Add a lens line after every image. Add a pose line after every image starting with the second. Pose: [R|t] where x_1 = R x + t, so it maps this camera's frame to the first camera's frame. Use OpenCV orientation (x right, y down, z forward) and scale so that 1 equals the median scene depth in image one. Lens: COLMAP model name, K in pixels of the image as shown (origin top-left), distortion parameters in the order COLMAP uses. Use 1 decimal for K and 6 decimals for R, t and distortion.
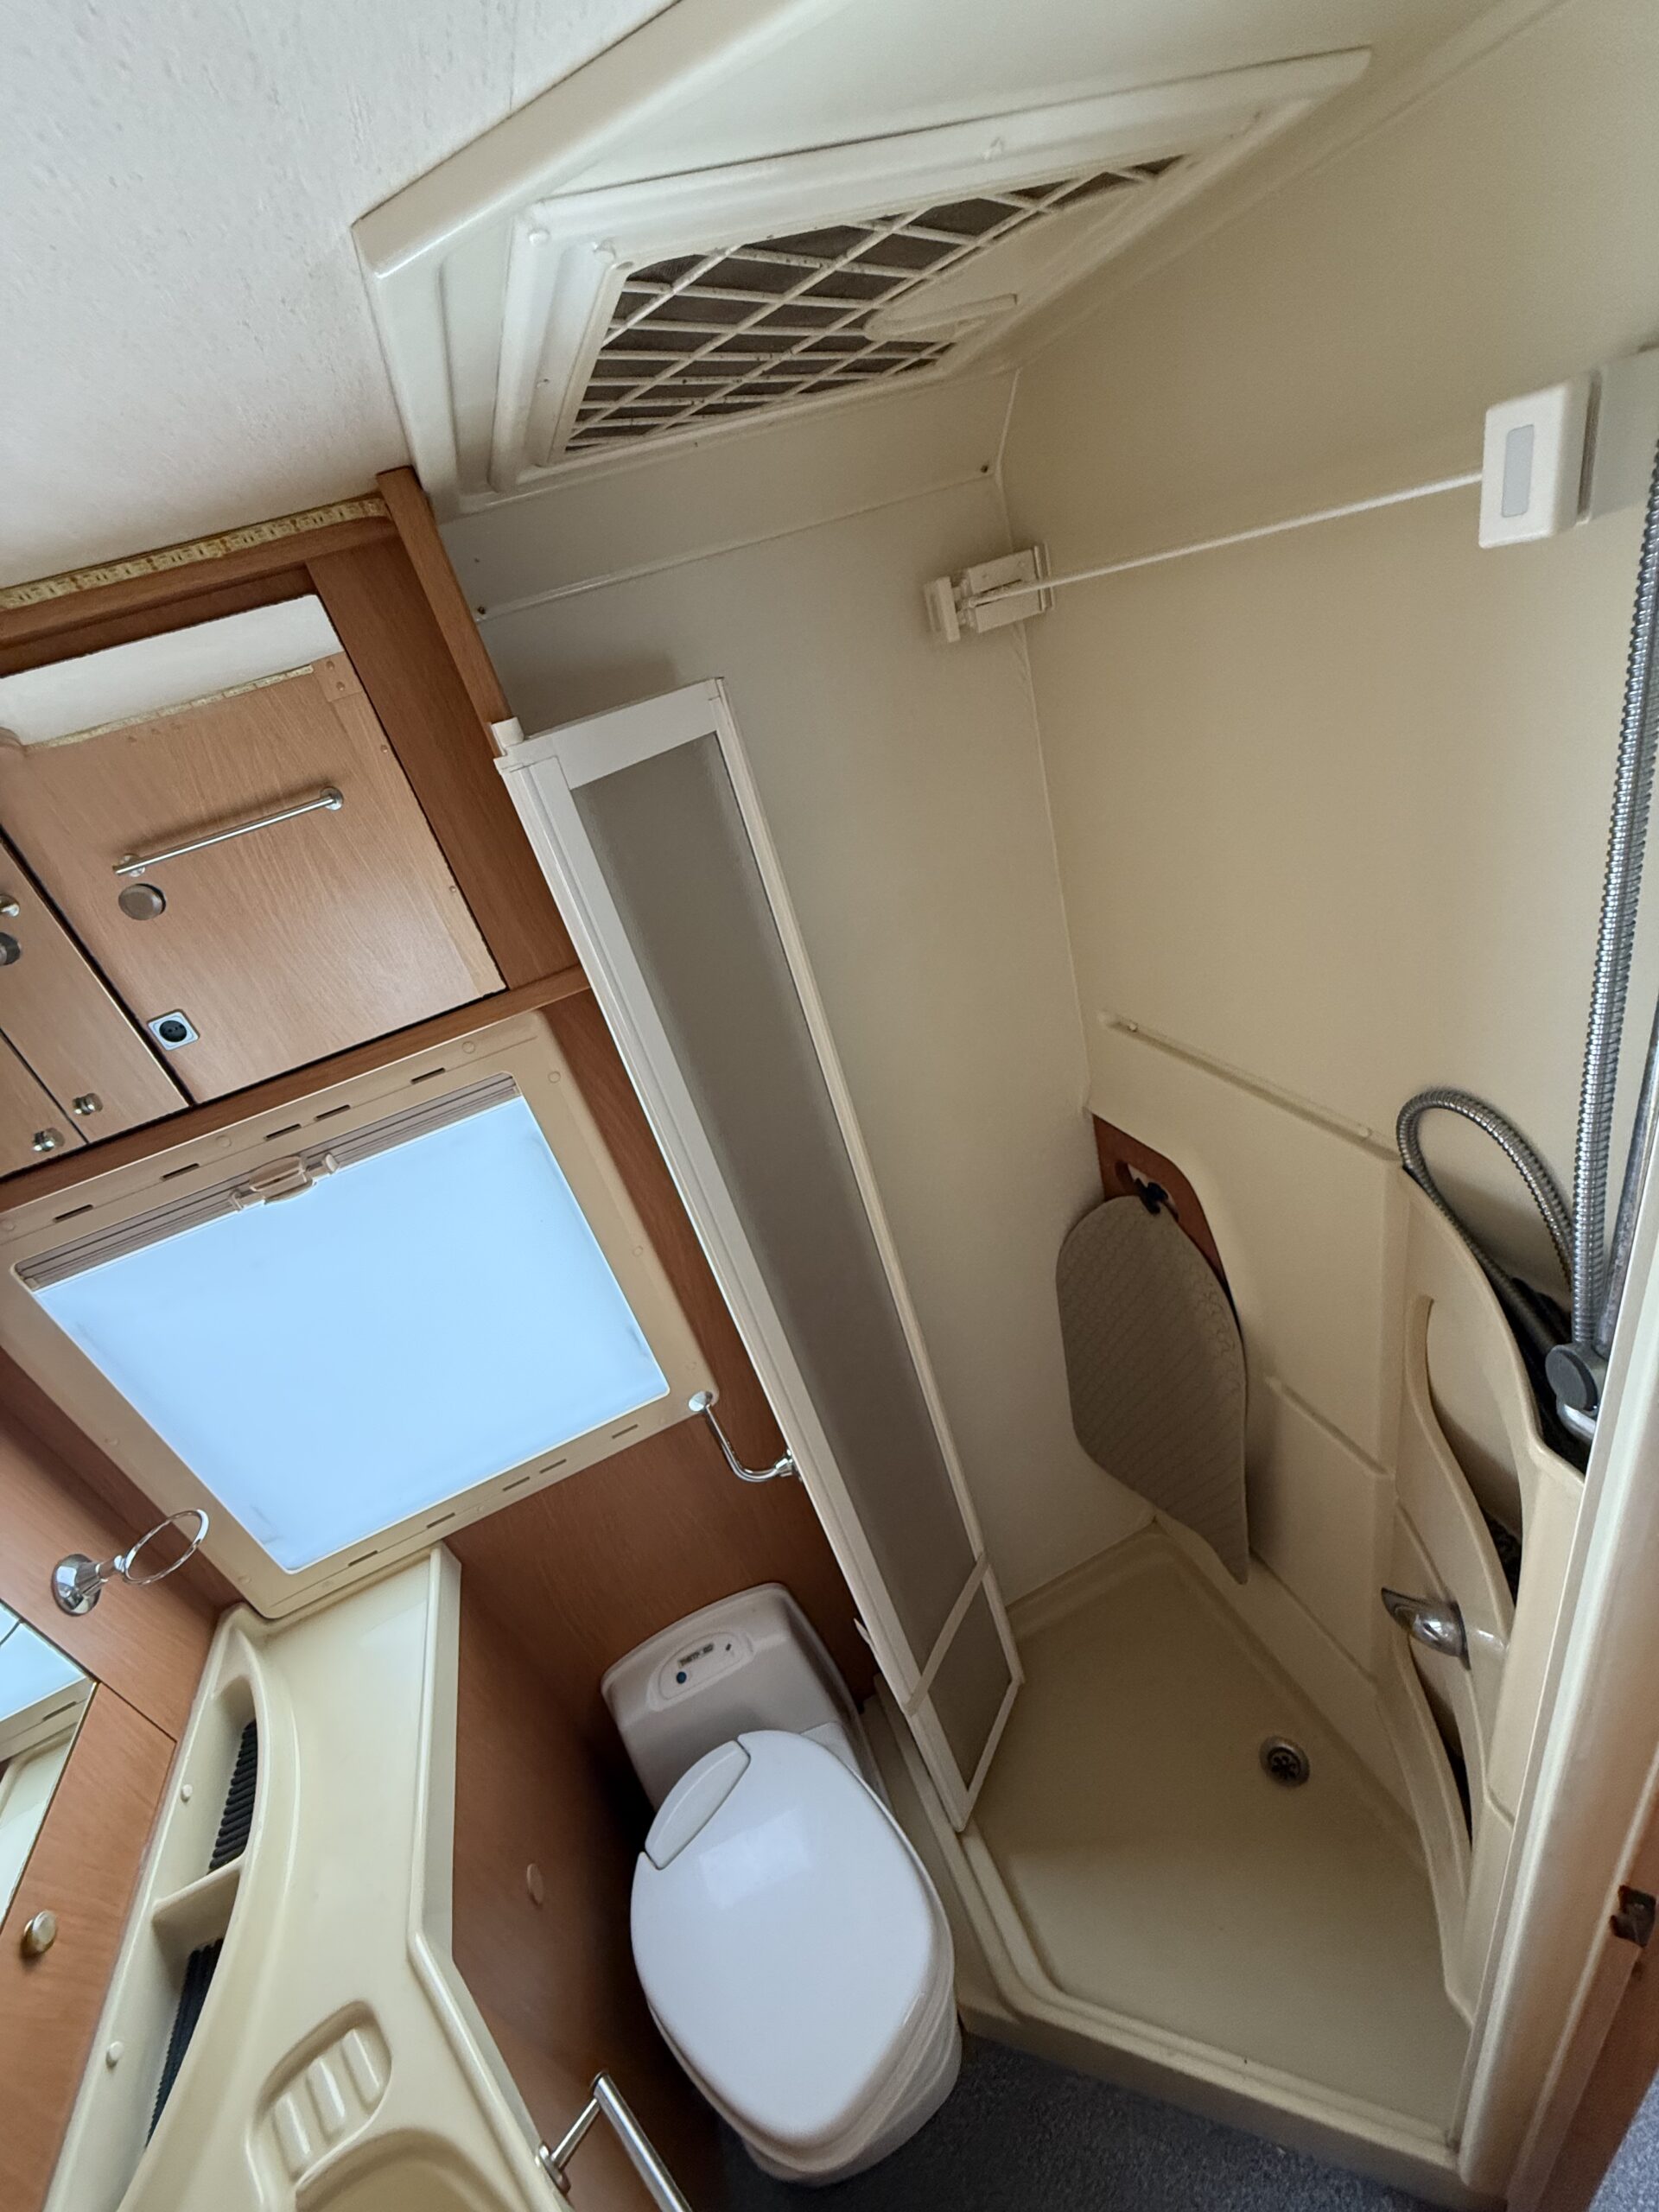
lens RADIAL K [[880.1, 0, 828.9], [0, 880.1, 1101.5], [0, 0, 1]] dist [-0.000504, 0.000129]
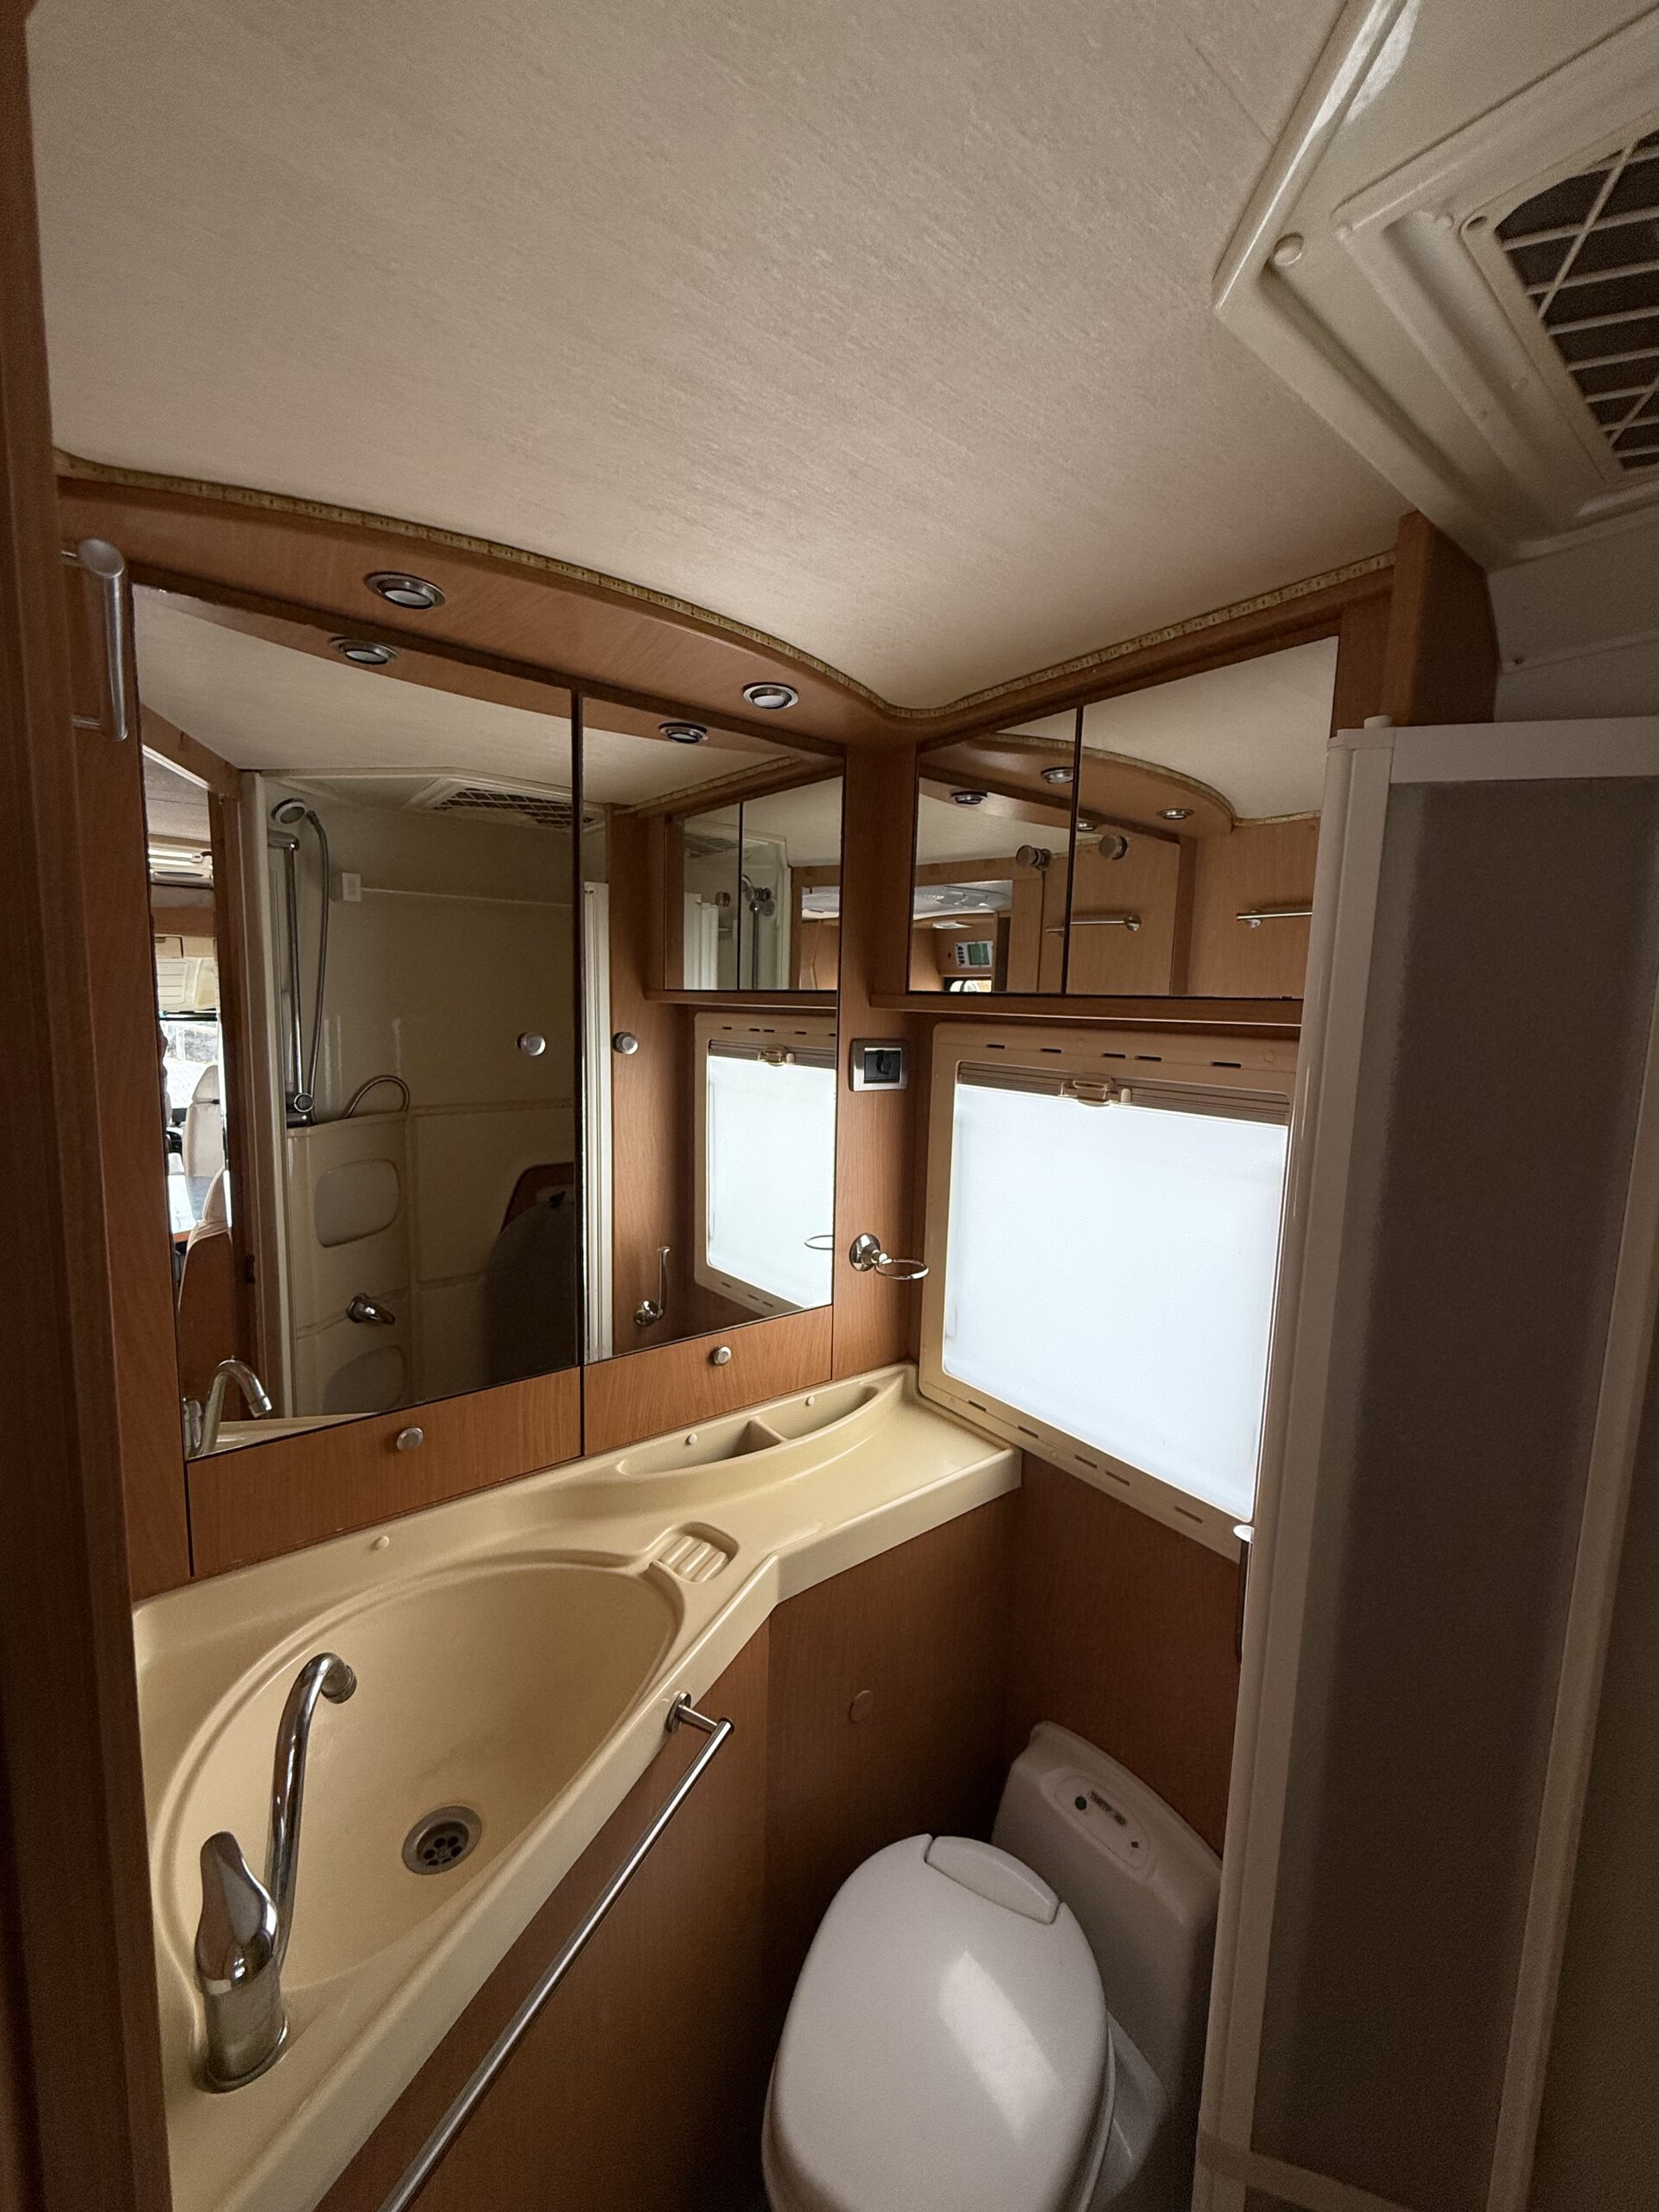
lens RADIAL K [[880.1, 0, 828.9], [0, 880.1, 1101.5], [0, 0, 1]] dist [-0.000504, 0.000129]
pose [[0.272173, 0.381840, -0.883244, 0.397885], [-0.549246, 0.815326, 0.183227, 0.078325], [0.790095, 0.435249, 0.431634, 0.155216]]
